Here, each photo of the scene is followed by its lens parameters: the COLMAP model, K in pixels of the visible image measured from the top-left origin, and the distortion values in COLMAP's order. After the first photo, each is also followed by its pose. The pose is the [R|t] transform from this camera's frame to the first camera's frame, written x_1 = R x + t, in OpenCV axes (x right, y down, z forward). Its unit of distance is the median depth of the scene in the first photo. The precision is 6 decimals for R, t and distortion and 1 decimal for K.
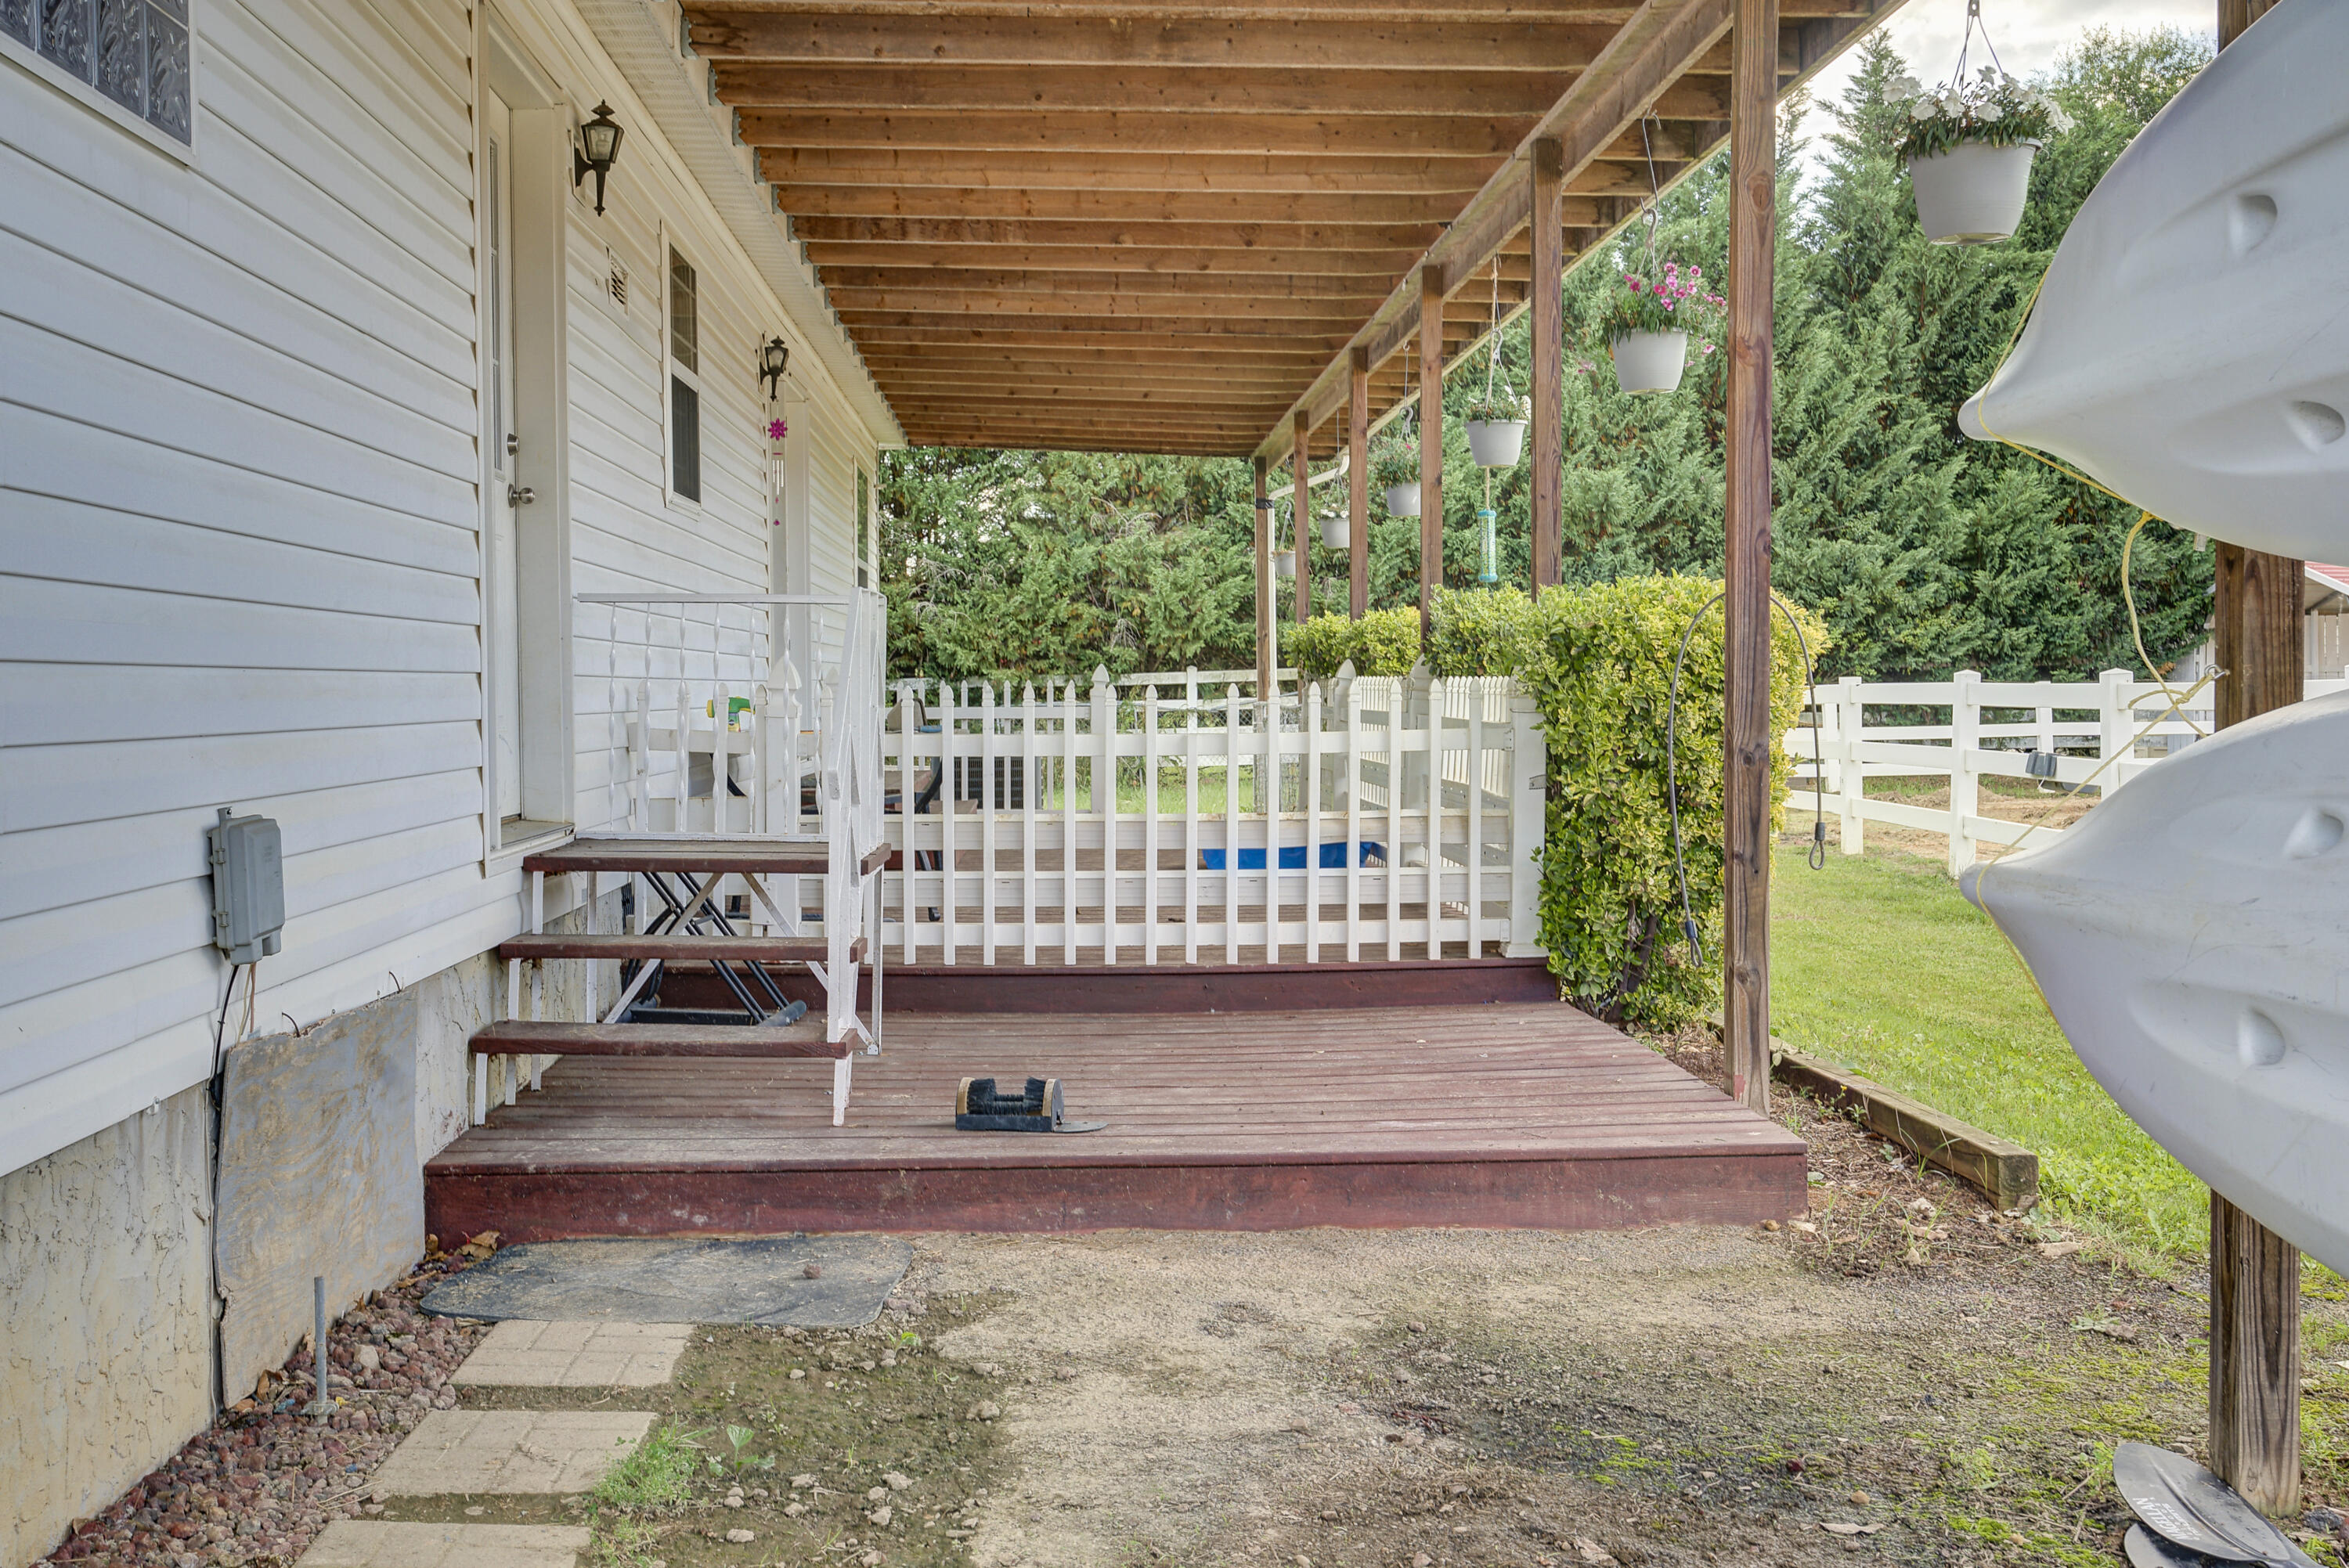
lens RADIAL K [[2225.4, 0, 1171.3], [0, 2225.4, 786.0], [0, 0, 1]] dist [0.014978, 0.000000]
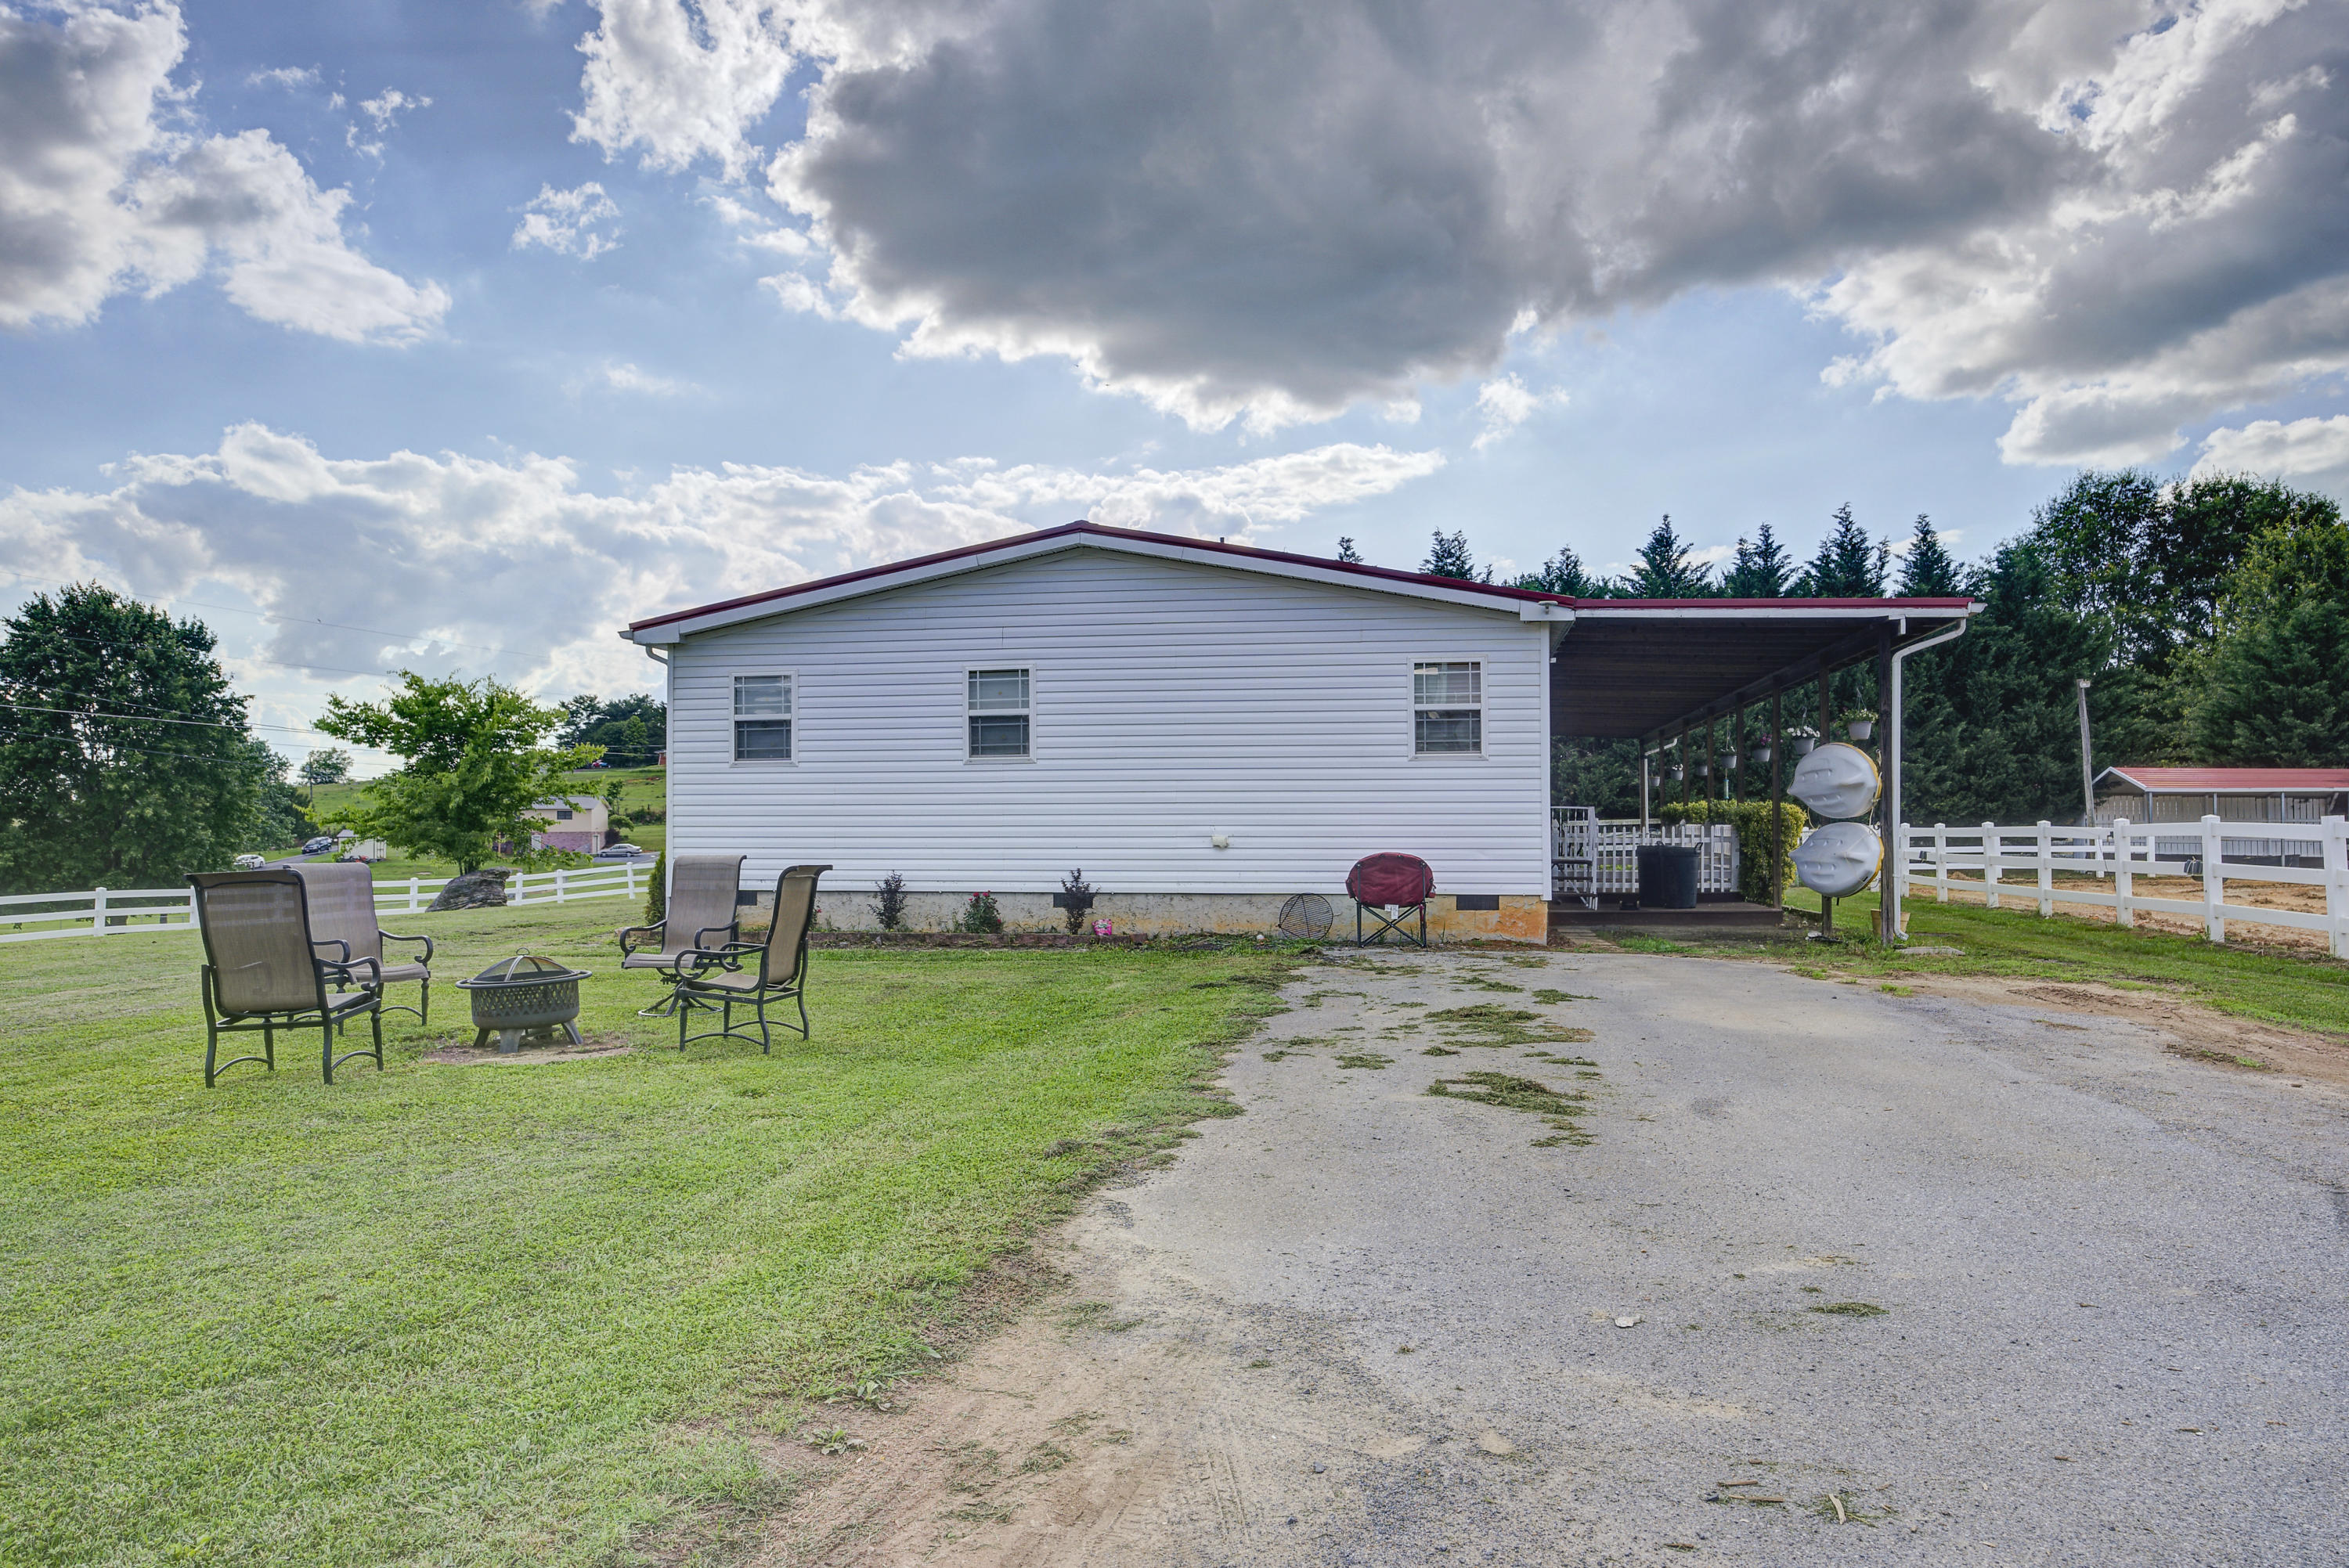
lens RADIAL K [[1571.8, 0, 1178.8], [0, 1571.8, 770.0], [0, 0, 1]] dist [0.000340, 0.001788]
pose [[0.978945, 0.002485, -0.204107, -0.080309], [-0.018370, 0.996941, -0.075966, 0.028149], [0.203294, 0.078116, 0.975997, -0.646767]]
